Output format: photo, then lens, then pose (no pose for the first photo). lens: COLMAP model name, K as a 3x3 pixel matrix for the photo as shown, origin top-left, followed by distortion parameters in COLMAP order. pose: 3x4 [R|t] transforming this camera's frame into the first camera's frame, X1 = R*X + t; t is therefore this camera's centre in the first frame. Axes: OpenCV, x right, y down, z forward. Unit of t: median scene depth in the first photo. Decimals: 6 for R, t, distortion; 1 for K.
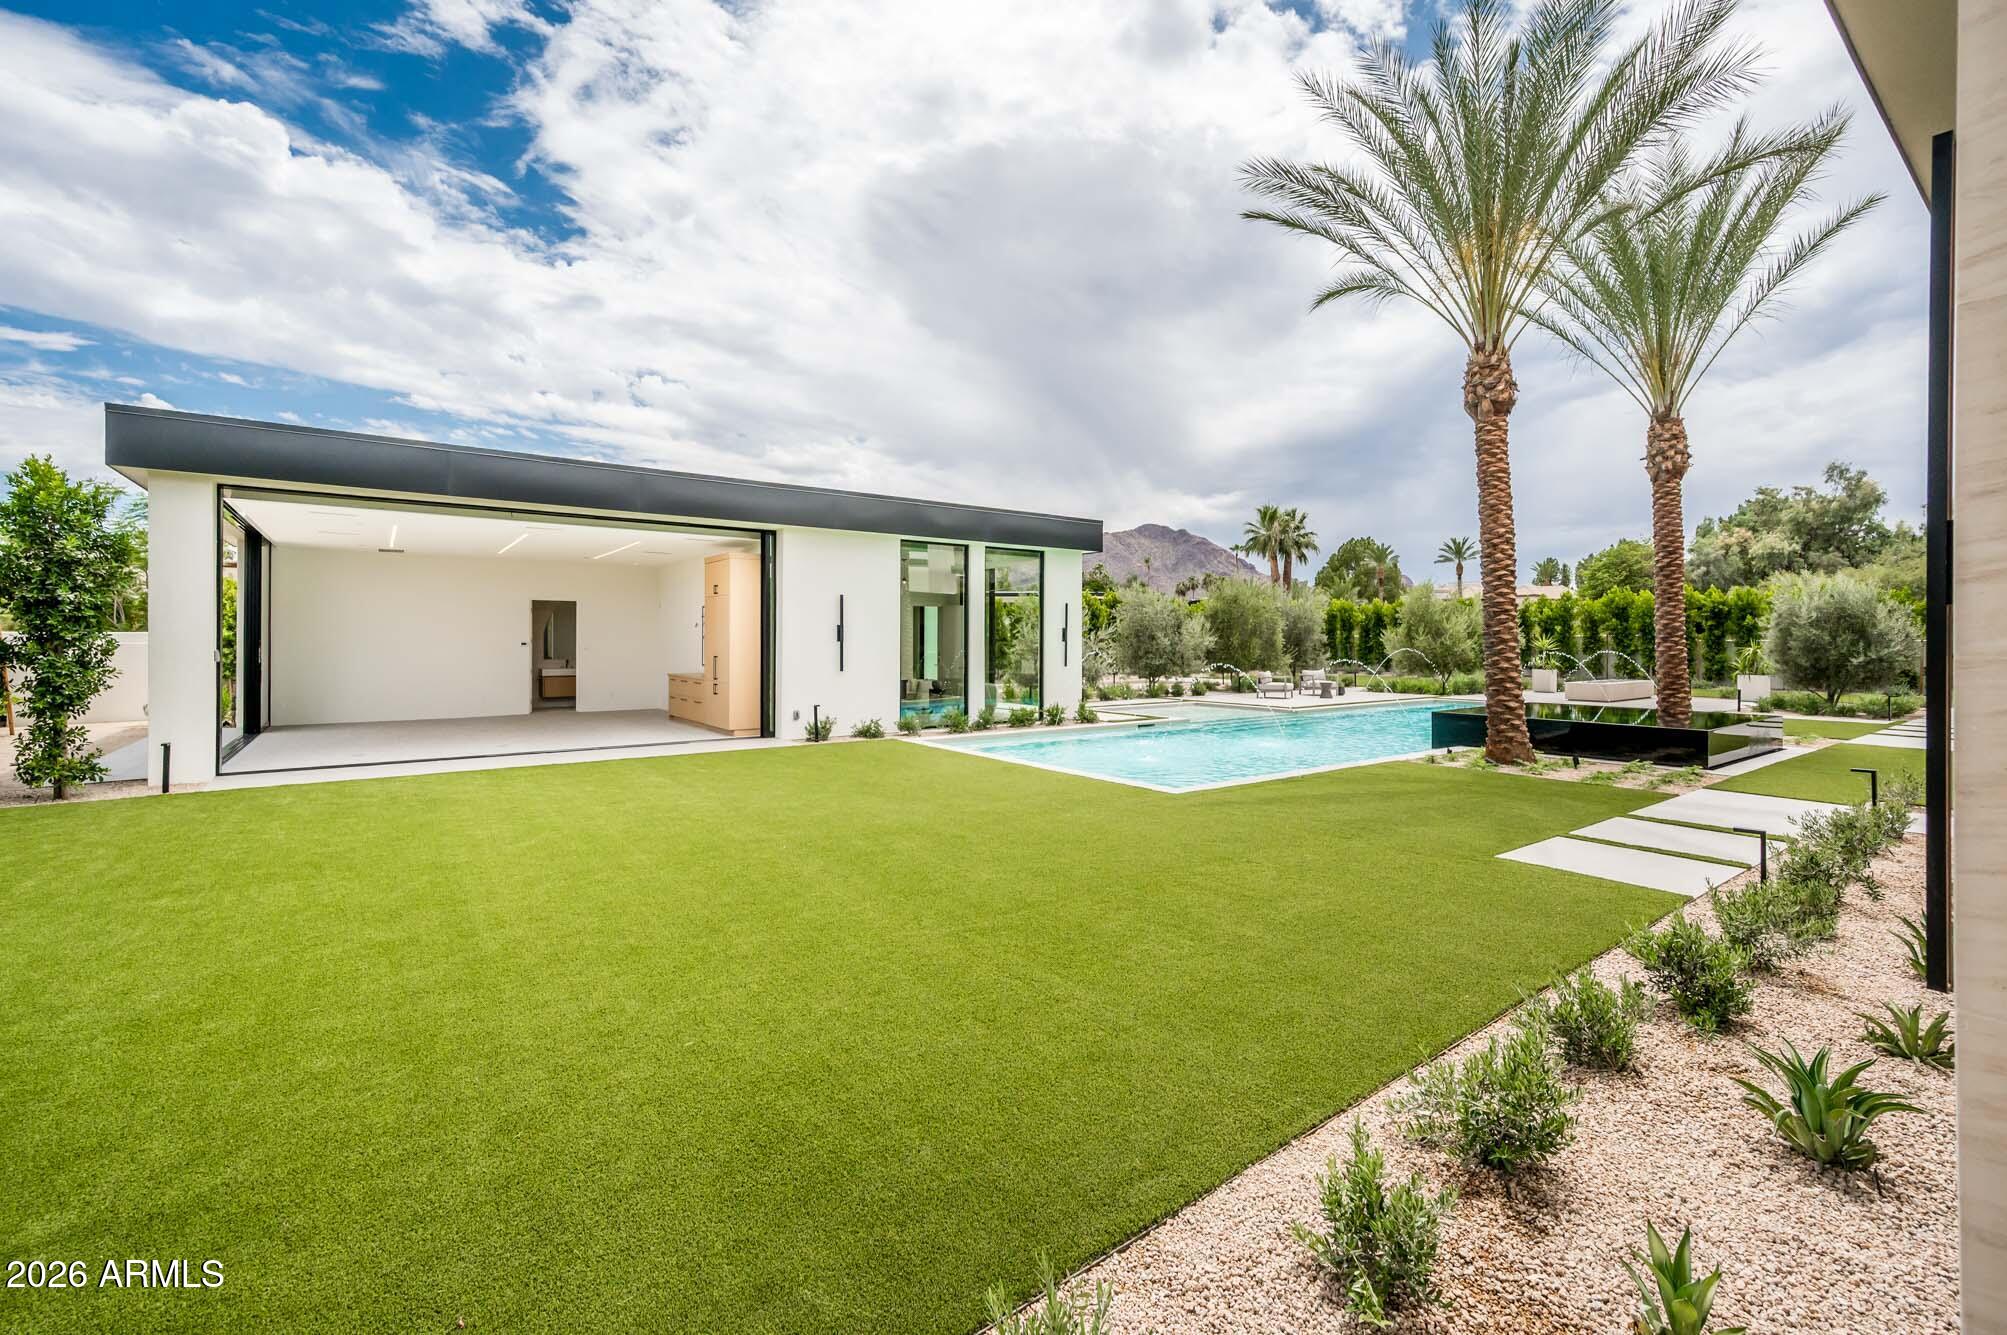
lens RADIAL K [[835.7, 0, 1000.3], [0, 835.7, 642.4], [0, 0, 1]] dist [0.000590, 0.000102]
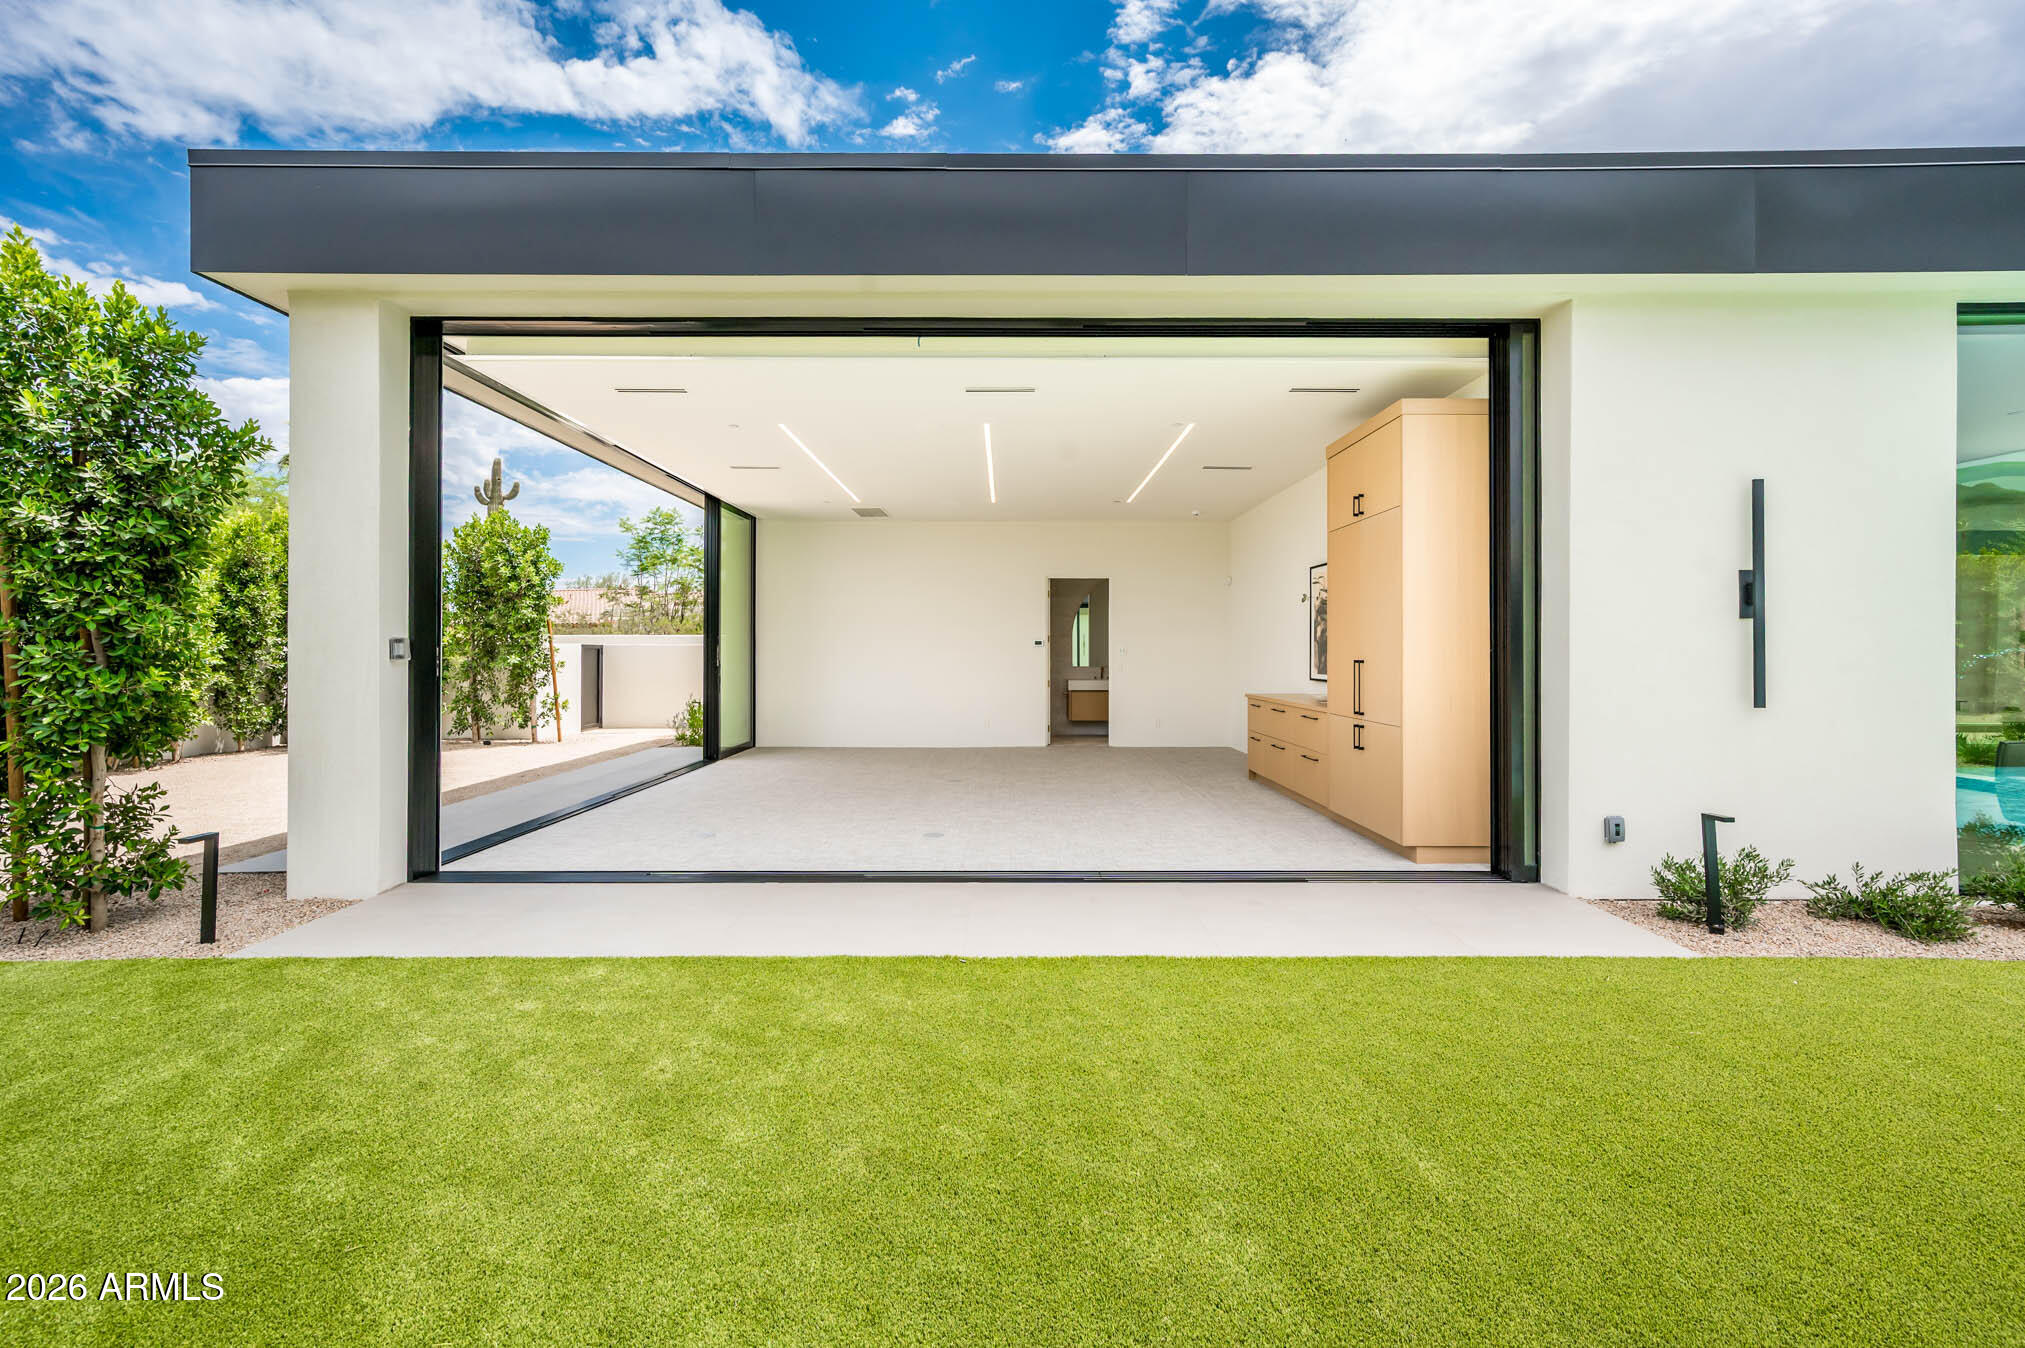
lens RADIAL K [[843.2, 0, 1009.2], [0, 843.2, 648.7], [0, 0, 1]] dist [0.000590, 0.000102]
pose [[0.807209, -0.004167, -0.590250, -0.206650], [0.002045, 0.999989, -0.004263, 0.010705], [0.590262, 0.002234, 0.807209, 0.488392]]
